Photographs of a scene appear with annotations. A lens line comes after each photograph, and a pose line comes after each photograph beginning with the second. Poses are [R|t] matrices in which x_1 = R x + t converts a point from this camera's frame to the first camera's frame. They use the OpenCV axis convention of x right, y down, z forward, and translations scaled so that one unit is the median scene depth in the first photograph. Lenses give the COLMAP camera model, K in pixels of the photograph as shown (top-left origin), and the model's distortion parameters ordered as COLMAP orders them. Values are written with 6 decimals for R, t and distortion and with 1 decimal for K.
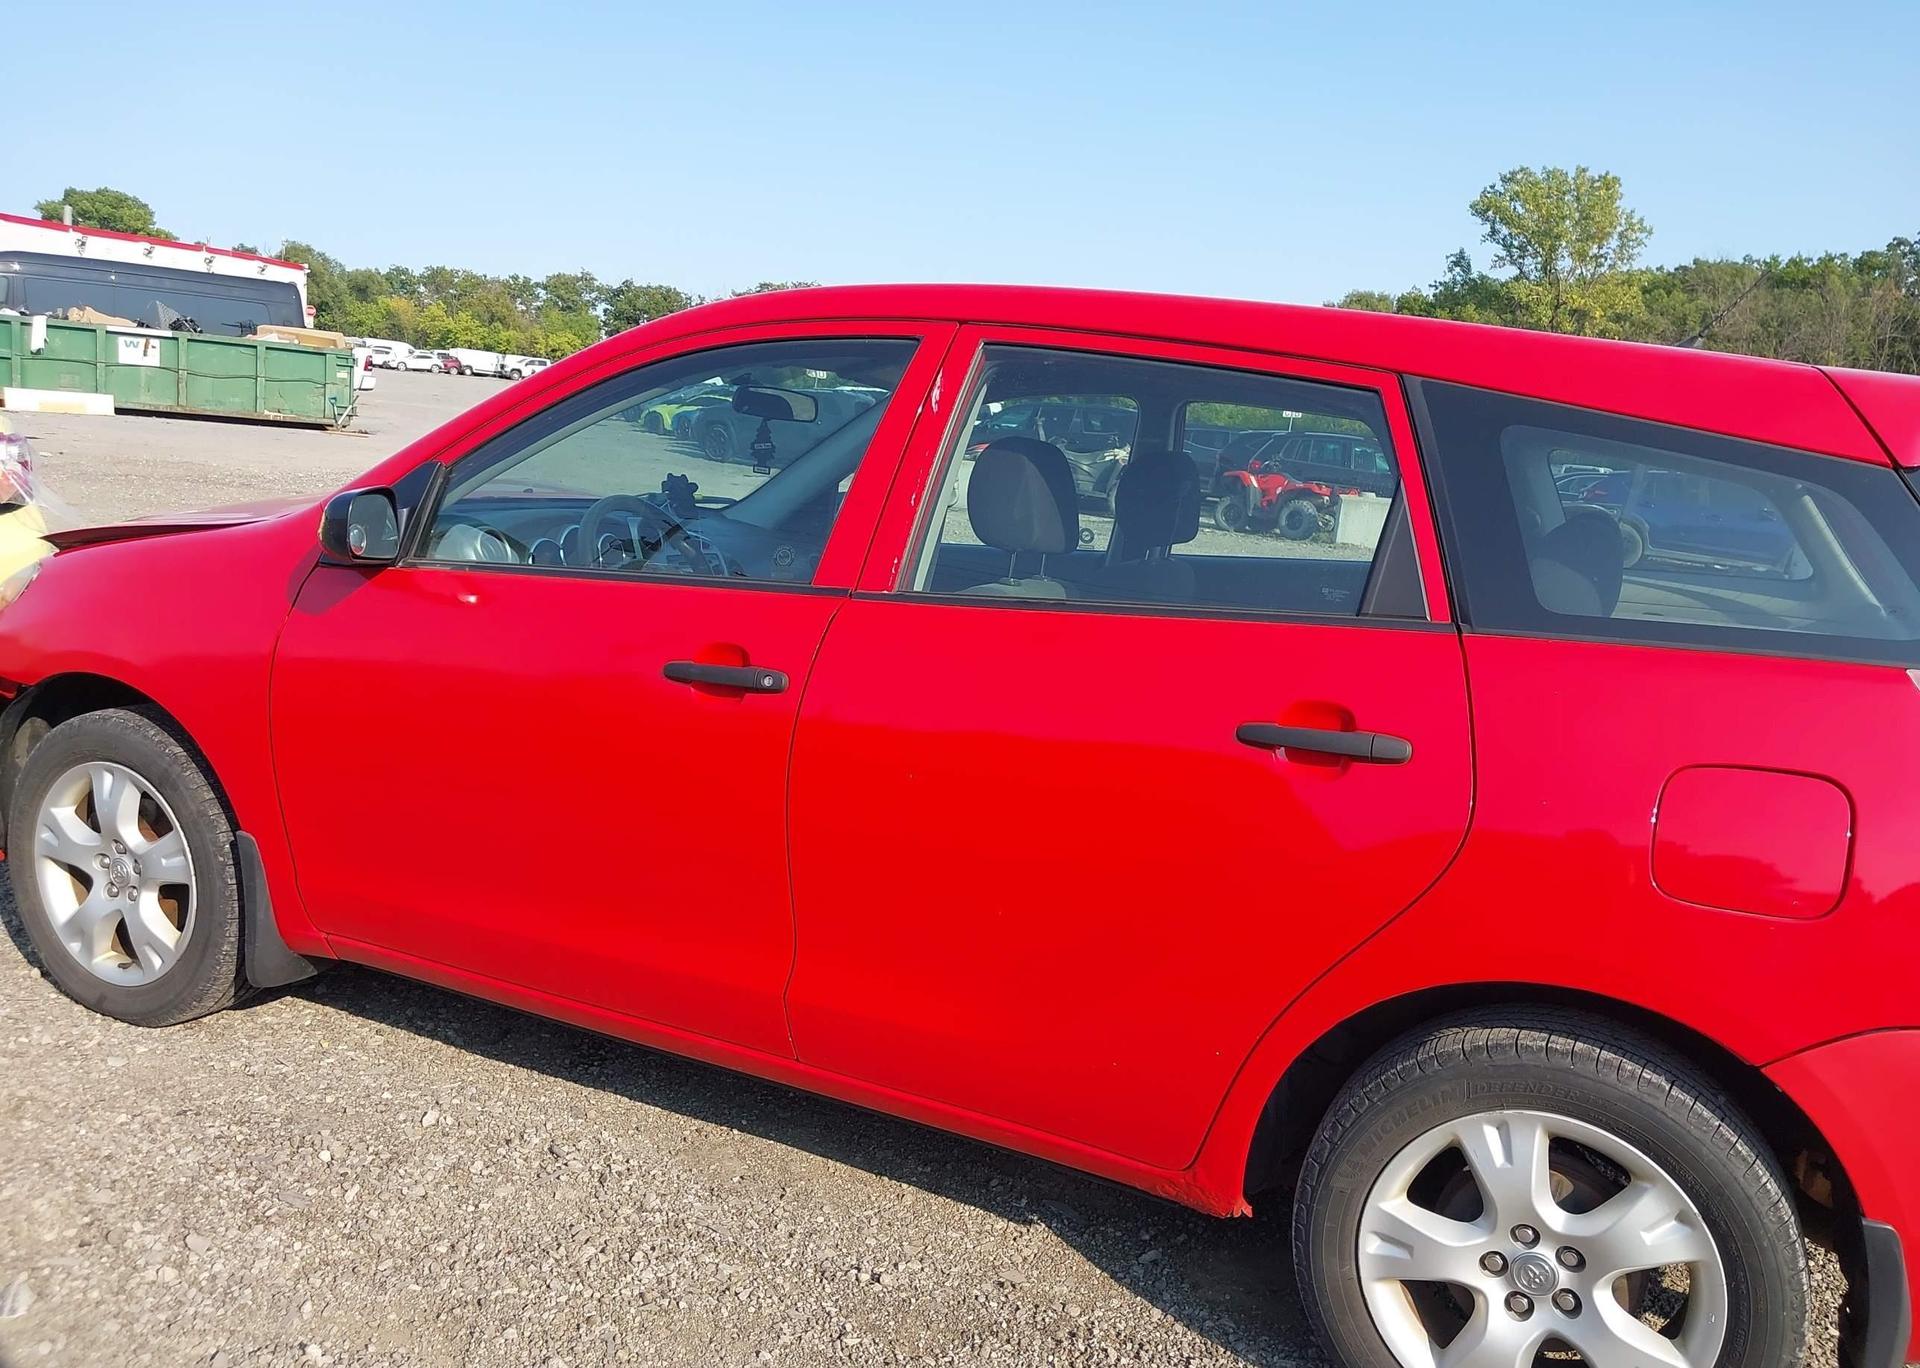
lens RADIAL K [[1543.8, 0, 960.0], [0, 1543.8, 684.0], [0, 0, 1]] dist [0.045054, -0.051974]
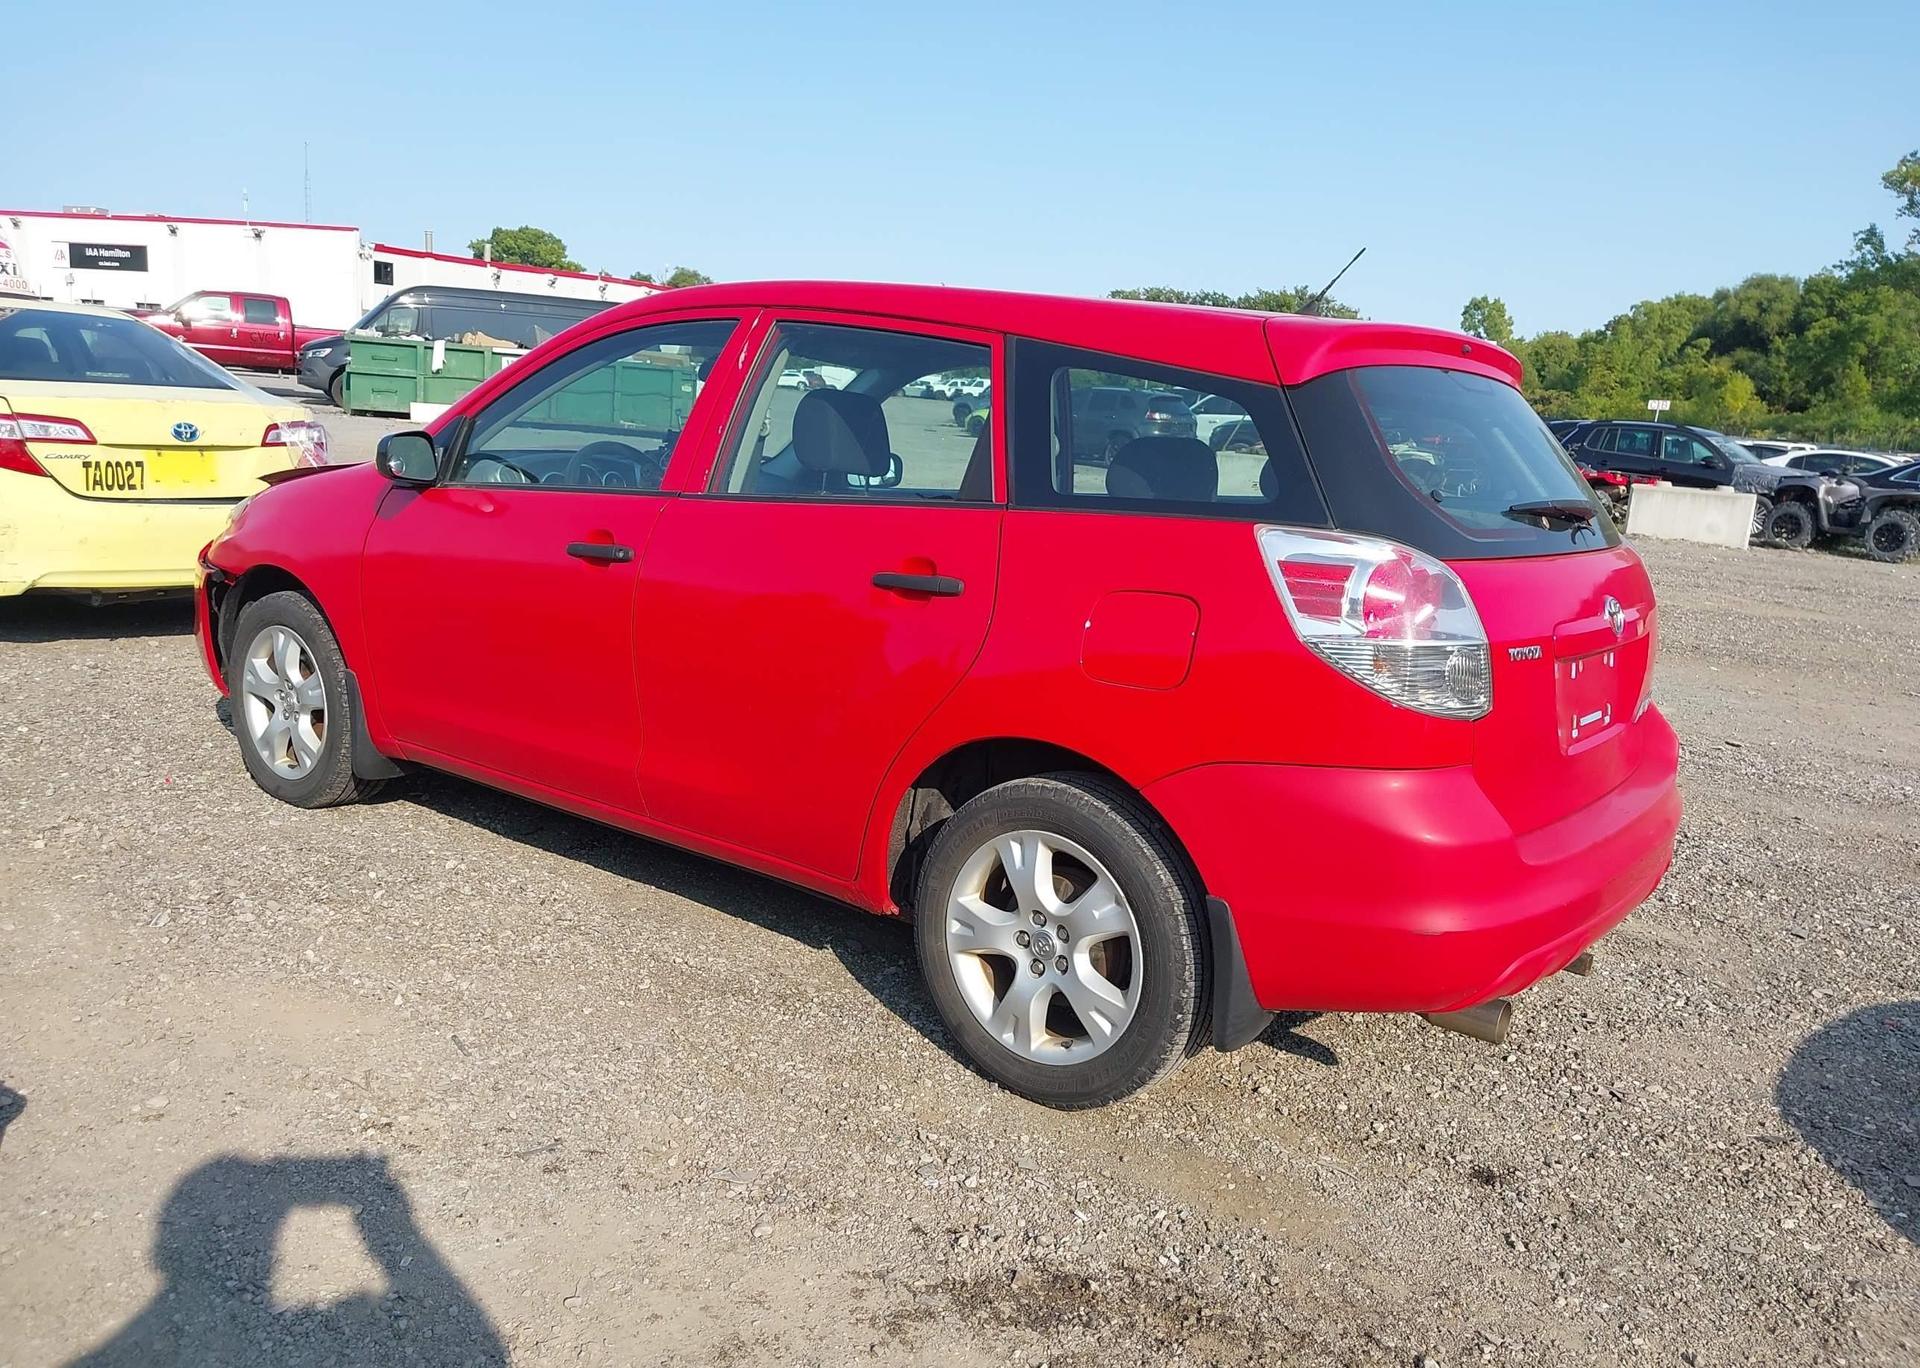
lens RADIAL K [[1543.8, 0, 960.0], [0, 1543.8, 684.0], [0, 0, 1]] dist [0.045054, -0.051974]
pose [[0.974128, 0.022257, -0.224900, 0.400086], [-0.023150, 0.999731, -0.001334, 0.089562], [0.224810, 0.006506, 0.974381, -0.282911]]
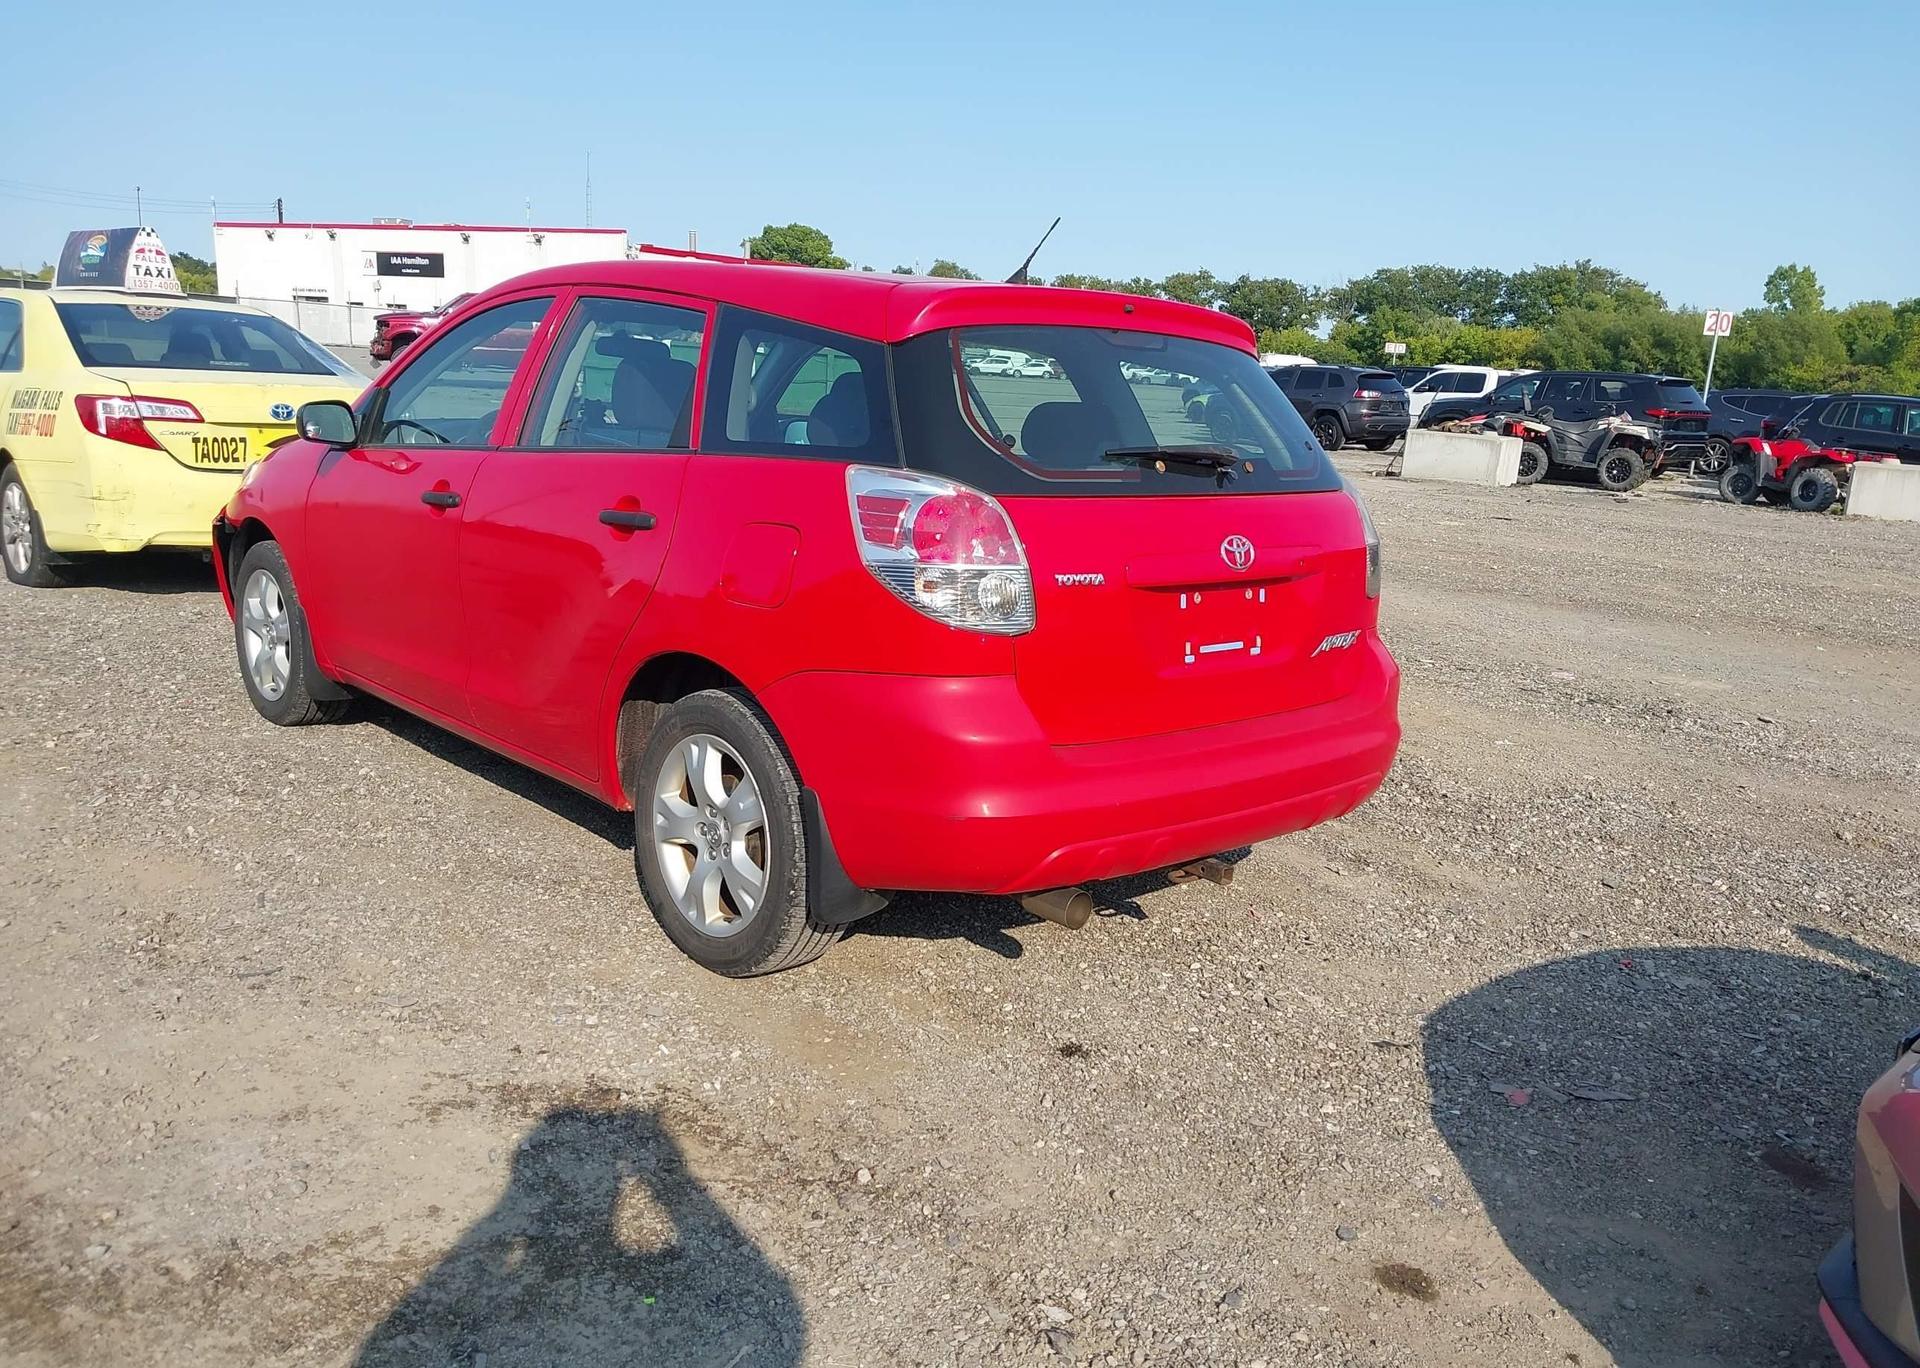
lens RADIAL K [[1542.5, 0, 952.7], [0, 1542.5, 687.0], [0, 0, 1]] dist [0.045250, -0.042102]
pose [[0.920362, 0.043471, -0.388645, 0.815219], [-0.041511, 0.999048, 0.013443, 0.121798], [0.388859, 0.003761, 0.921290, -0.288833]]
